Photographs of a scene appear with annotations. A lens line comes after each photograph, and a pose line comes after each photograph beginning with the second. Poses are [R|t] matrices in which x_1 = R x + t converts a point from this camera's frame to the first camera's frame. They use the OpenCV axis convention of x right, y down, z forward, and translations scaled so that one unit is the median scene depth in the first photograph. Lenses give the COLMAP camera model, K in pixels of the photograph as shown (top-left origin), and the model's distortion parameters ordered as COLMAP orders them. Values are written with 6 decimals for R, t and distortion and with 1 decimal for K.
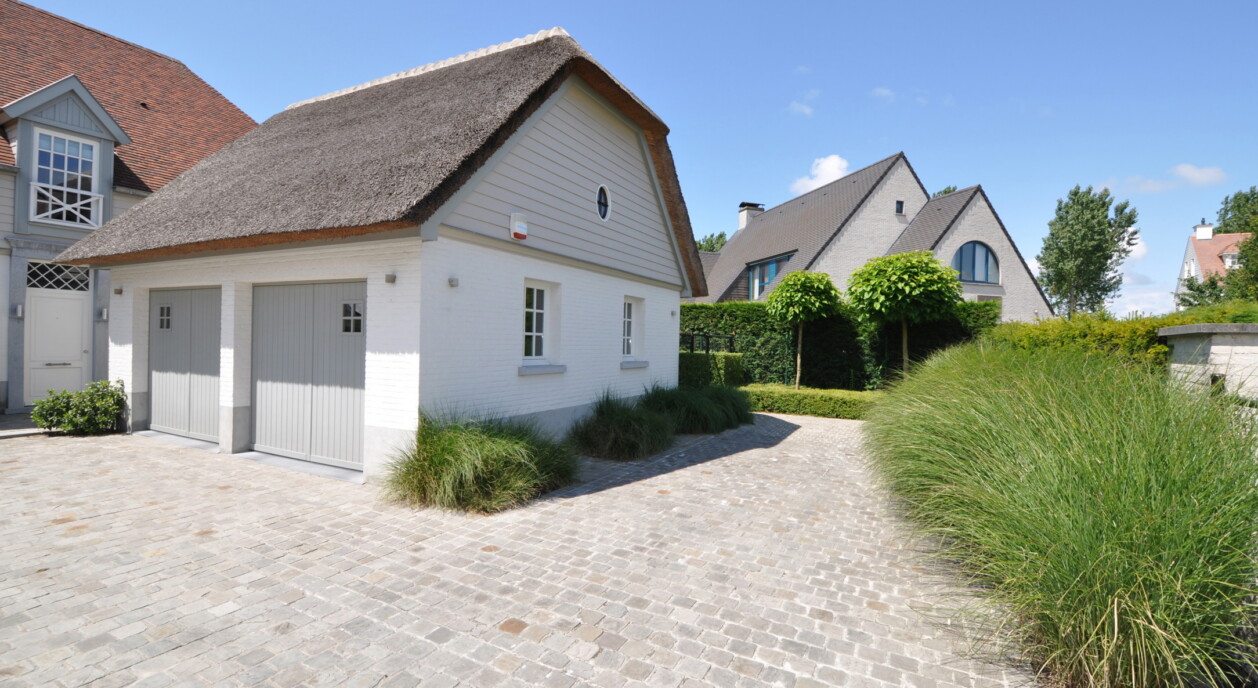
lens RADIAL K [[545.8, 0, 640.9], [0, 545.8, 348.3], [0, 0, 1]] dist [0.002195, -0.016906]
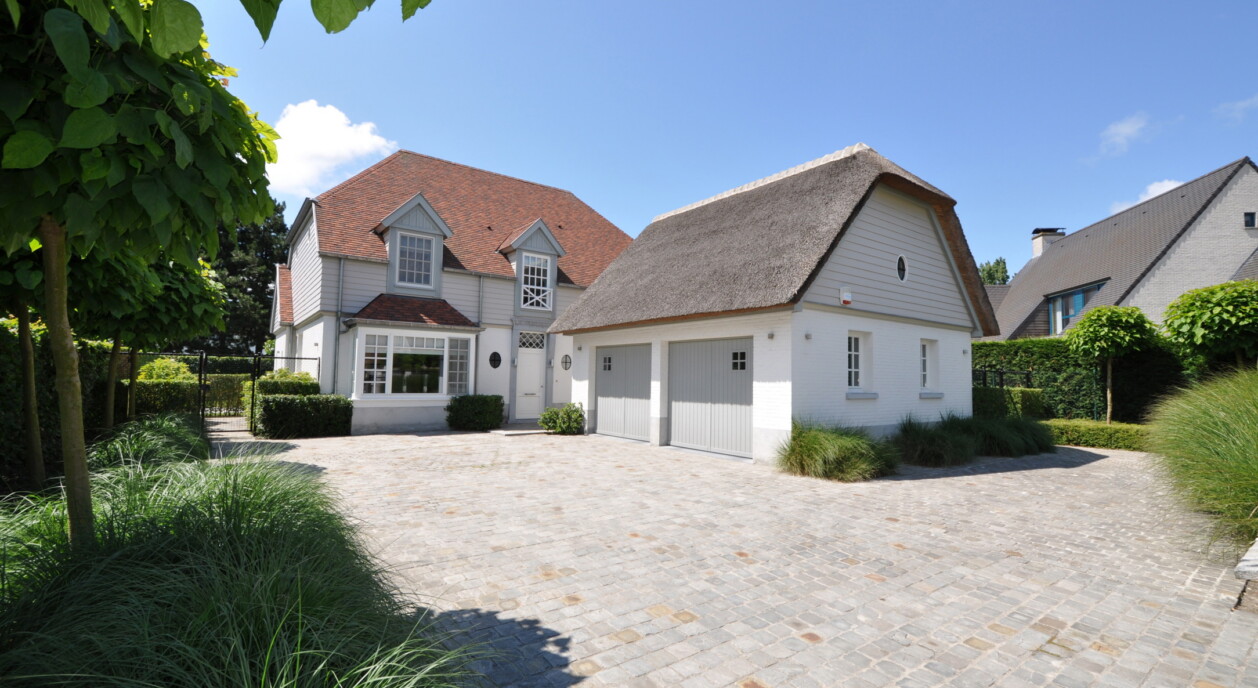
lens RADIAL K [[545.8, 0, 640.9], [0, 545.8, 348.3], [0, 0, 1]] dist [0.002195, -0.016906]
pose [[0.897066, -0.033298, -0.440640, -0.051482], [-0.001432, 0.996933, -0.078249, 0.020920], [0.441894, 0.070826, 0.894267, -0.355291]]
